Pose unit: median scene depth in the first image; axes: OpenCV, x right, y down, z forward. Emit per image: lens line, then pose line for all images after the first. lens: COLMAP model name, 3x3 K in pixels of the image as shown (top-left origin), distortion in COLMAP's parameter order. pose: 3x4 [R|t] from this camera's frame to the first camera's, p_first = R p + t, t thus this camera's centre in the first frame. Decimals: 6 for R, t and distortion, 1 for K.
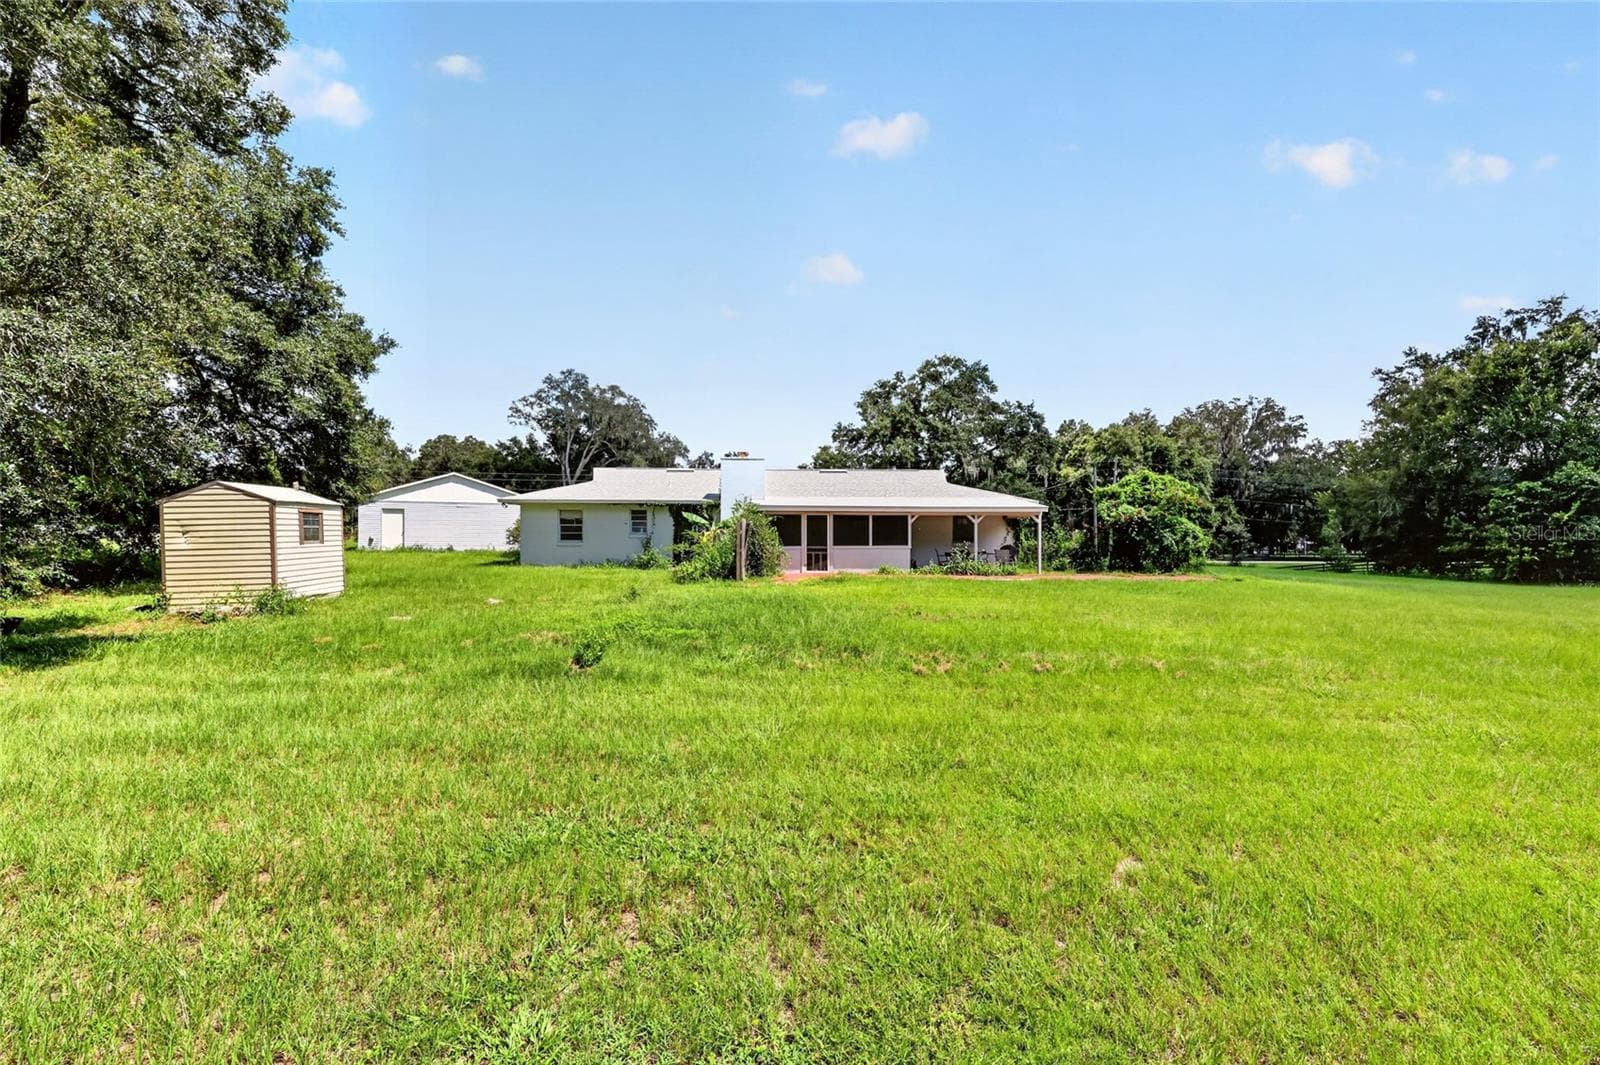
lens RADIAL K [[636.3, 0, 800.0], [0, 636.3, 532.5], [0, 0, 1]] dist [-0.000399, -0.000176]
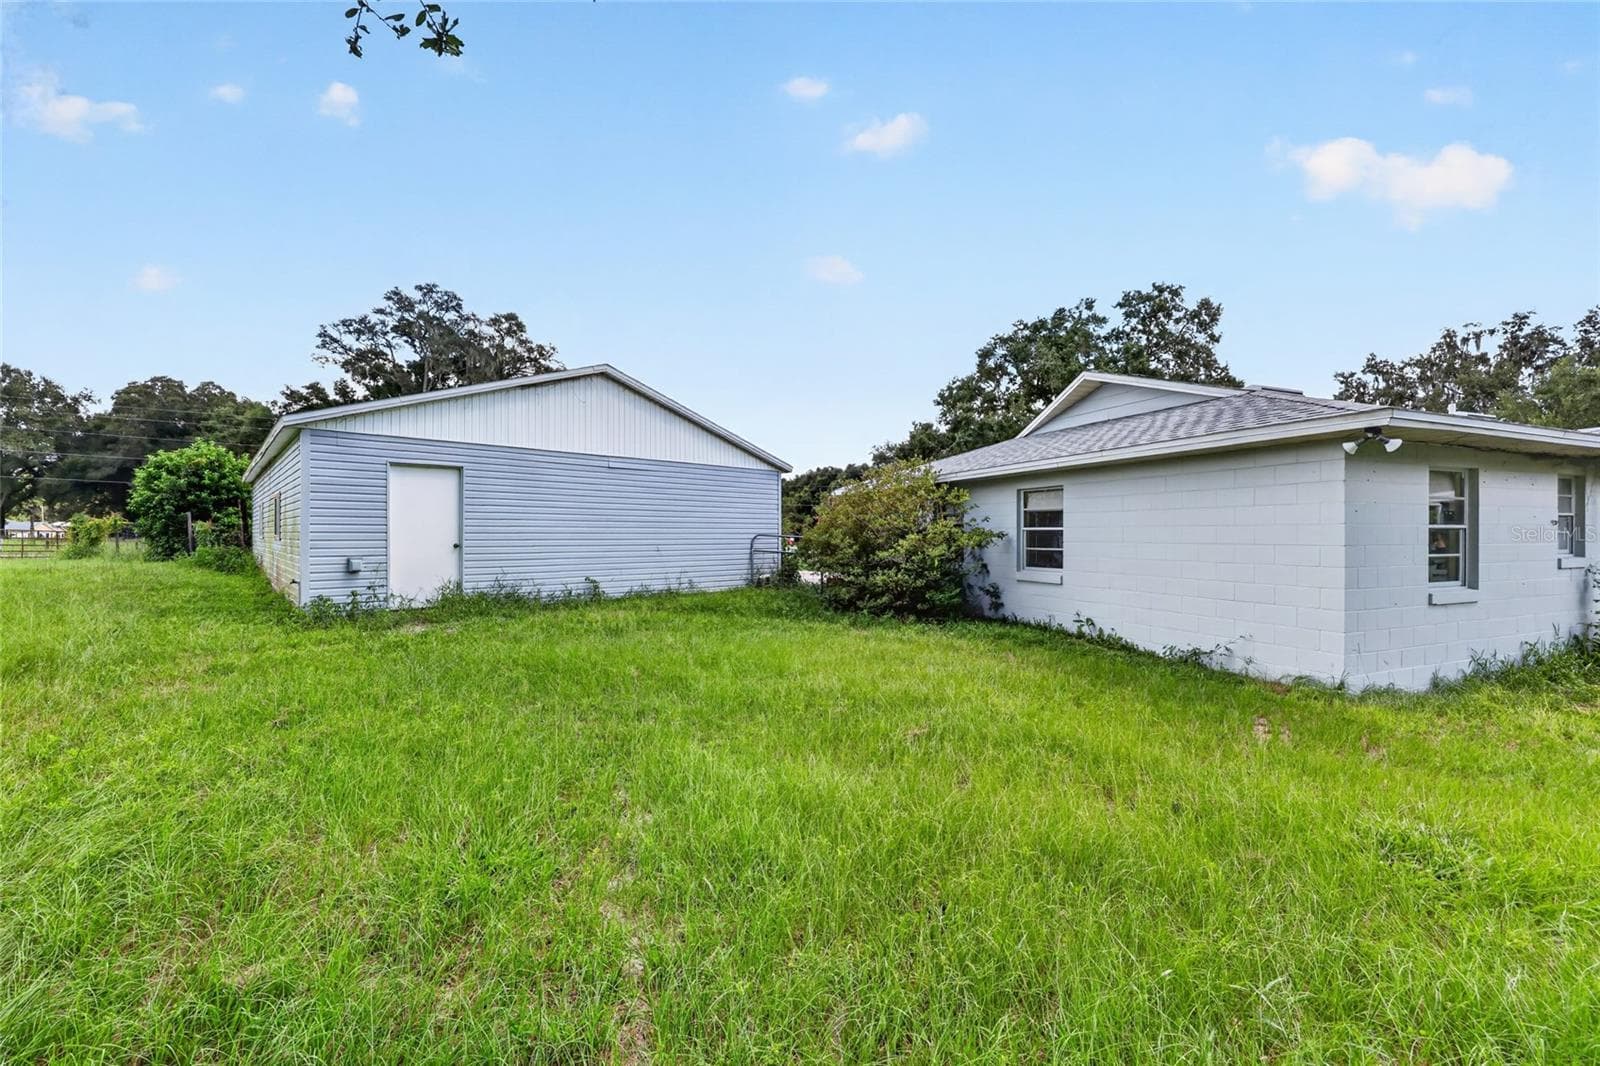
lens RADIAL K [[636.3, 0, 800.0], [0, 636.3, 533.0], [0, 0, 1]] dist [-0.000399, -0.000176]
pose [[0.945304, -0.003236, 0.326175, -0.215121], [-0.001323, 0.999905, 0.013755, -0.004829], [-0.326188, -0.013434, 0.945209, 0.239701]]
